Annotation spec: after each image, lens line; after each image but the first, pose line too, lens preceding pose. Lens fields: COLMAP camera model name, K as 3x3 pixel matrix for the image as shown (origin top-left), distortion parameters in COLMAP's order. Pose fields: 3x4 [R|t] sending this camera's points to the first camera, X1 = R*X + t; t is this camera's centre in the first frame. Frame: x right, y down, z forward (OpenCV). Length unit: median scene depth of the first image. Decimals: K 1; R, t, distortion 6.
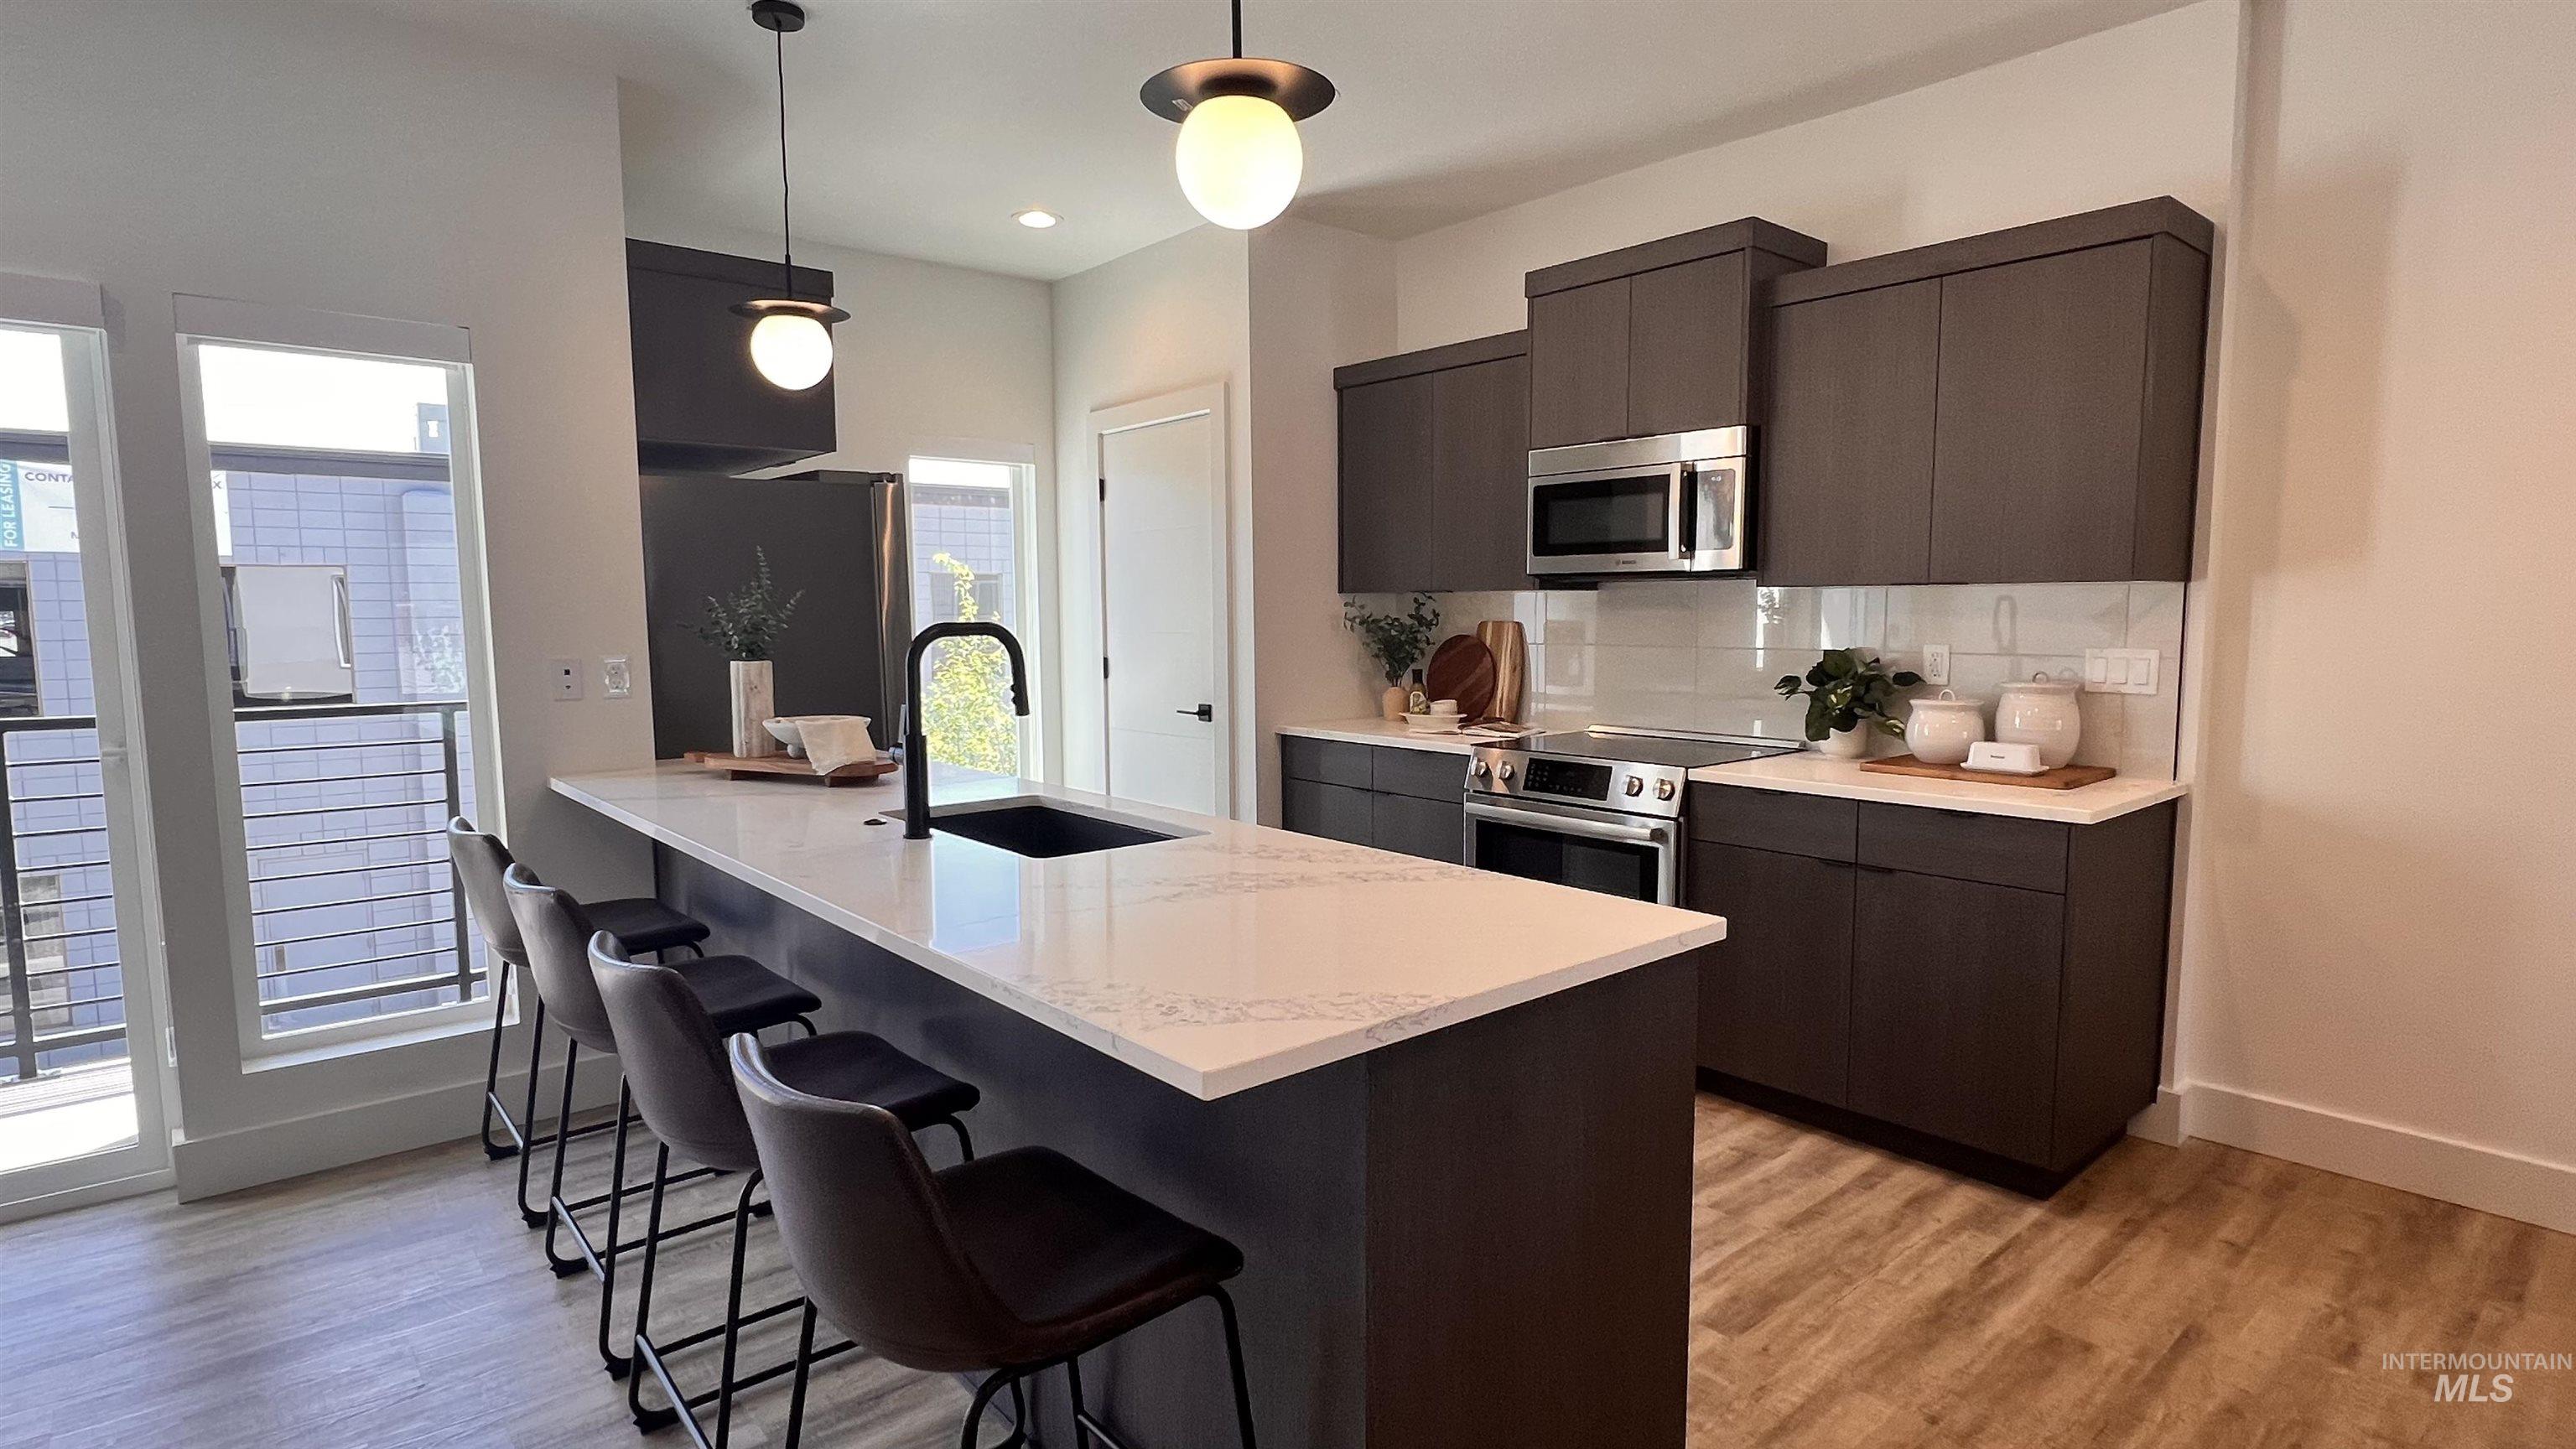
lens RADIAL K [[1291.6, 0, 1288.2], [0, 1291.6, 722.0], [0, 0, 1]] dist [0.001962, 0.000718]
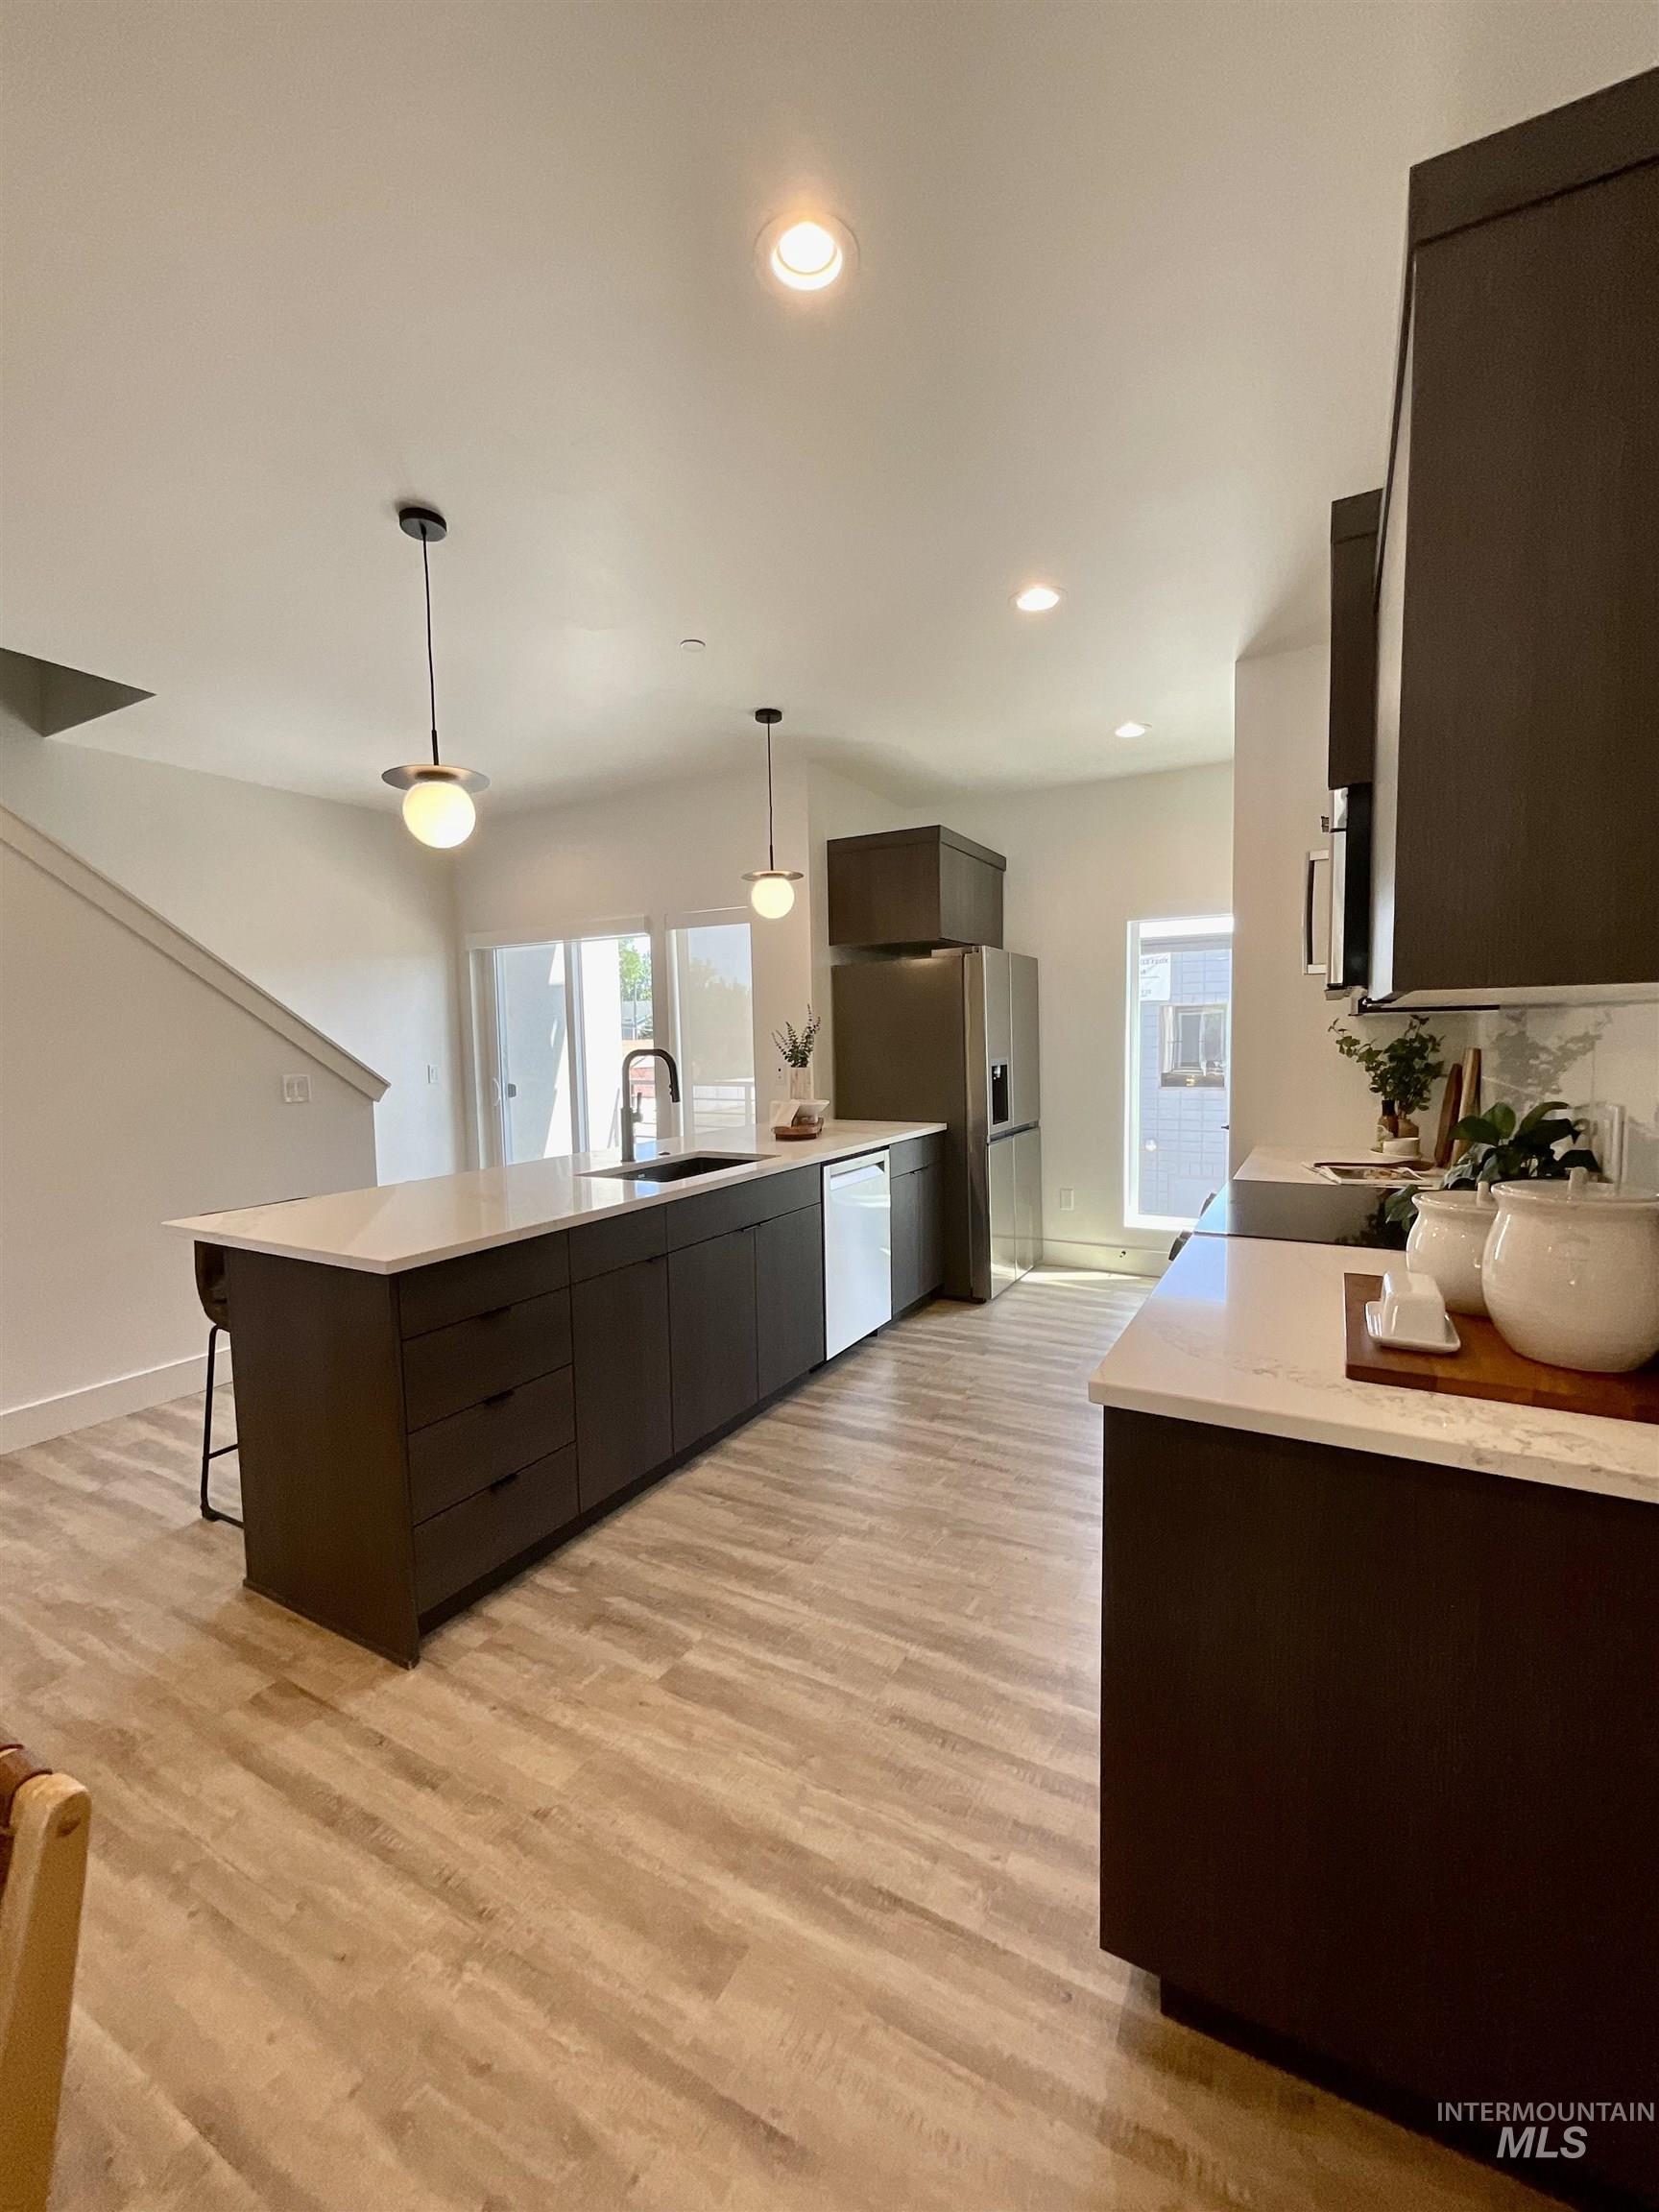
lens RADIAL K [[893.8, 0, 837.7], [0, 893.8, 1107.7], [0, 0, 1]] dist [-0.004323, 0.000419]
pose [[0.354982, 0.077692, -0.931639, 1.013372], [-0.070326, 0.995936, 0.056258, -0.081144], [0.932224, 0.045548, 0.359003, 0.777197]]
